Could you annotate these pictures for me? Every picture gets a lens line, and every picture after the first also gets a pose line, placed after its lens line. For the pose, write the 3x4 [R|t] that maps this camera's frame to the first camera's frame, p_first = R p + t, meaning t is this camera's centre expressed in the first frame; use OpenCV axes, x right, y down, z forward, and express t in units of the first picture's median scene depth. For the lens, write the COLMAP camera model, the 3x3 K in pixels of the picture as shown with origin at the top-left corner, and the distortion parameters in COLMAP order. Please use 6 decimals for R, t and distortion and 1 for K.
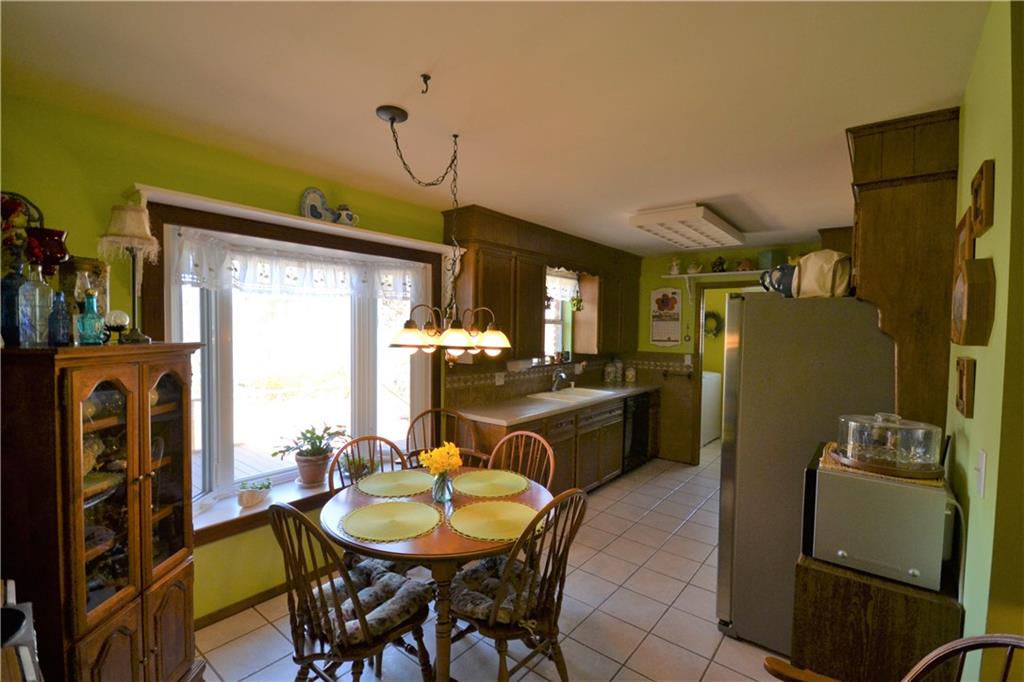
lens RADIAL K [[456.4, 0, 512.8], [0, 456.4, 341.6], [0, 0, 1]] dist [-0.006887, -0.004770]
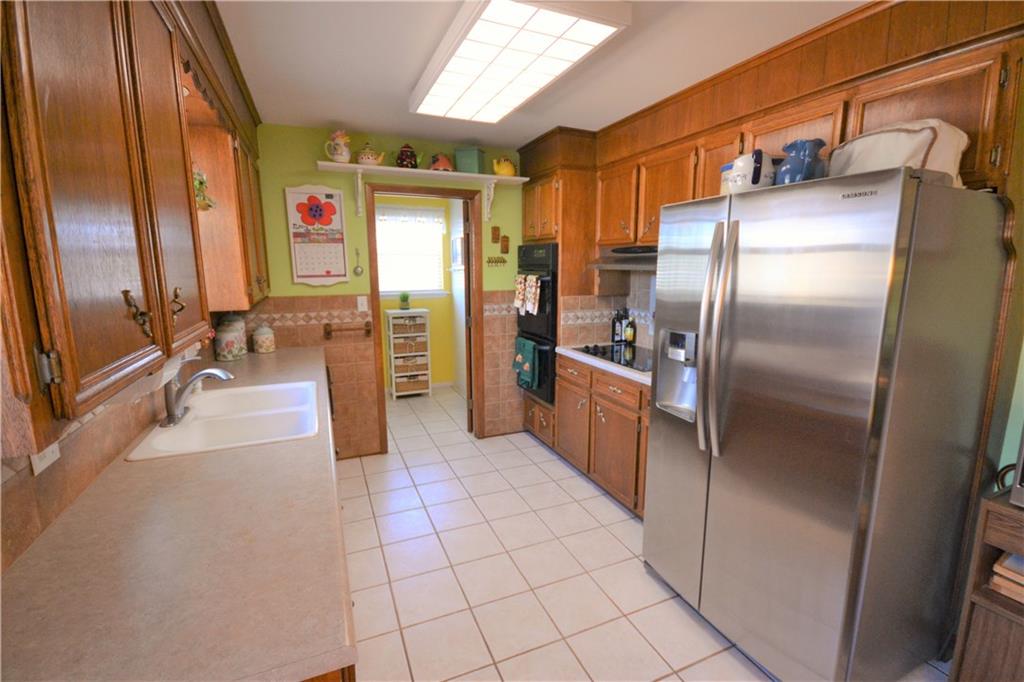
lens RADIAL K [[456.4, 0, 512.7], [0, 456.4, 342.6], [0, 0, 1]] dist [-0.006887, -0.004770]
pose [[0.469581, -0.167551, 0.866845, -0.087567], [0.038482, 0.984779, 0.169500, -0.007967], [-0.882051, -0.046236, 0.468881, 0.493659]]
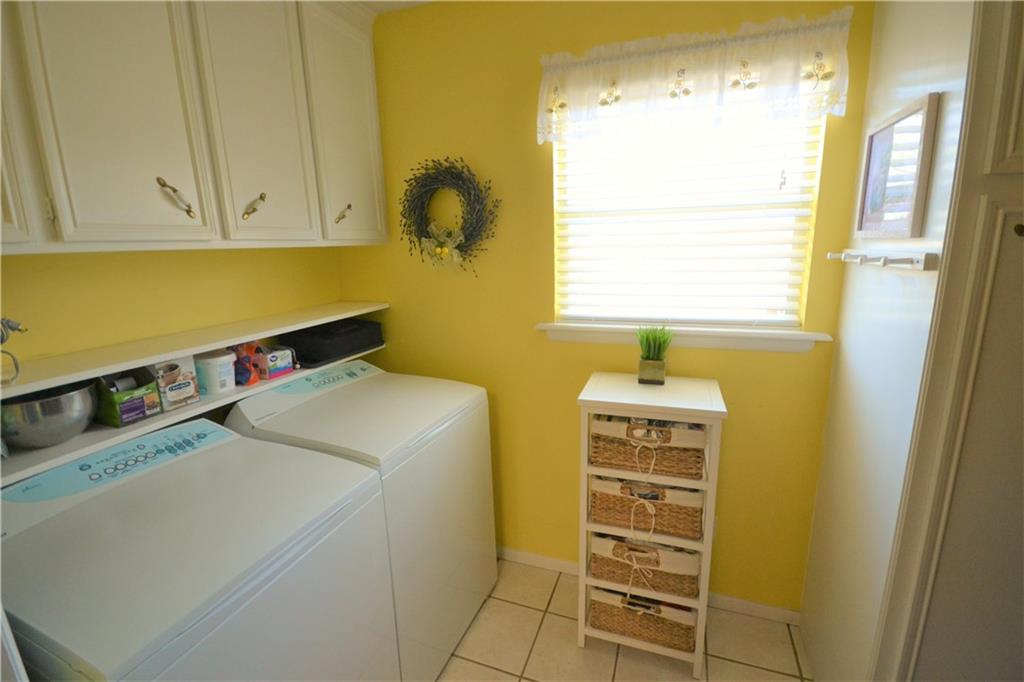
lens RADIAL K [[456.4, 0, 506.5], [0, 456.4, 340.5], [0, 0, 1]] dist [-0.006887, -0.004770]
pose [[0.950102, -0.104525, 0.293905, 0.301470], [0.051870, 0.982010, 0.181564, -0.009501], [-0.307596, -0.157260, 0.938432, 0.772819]]
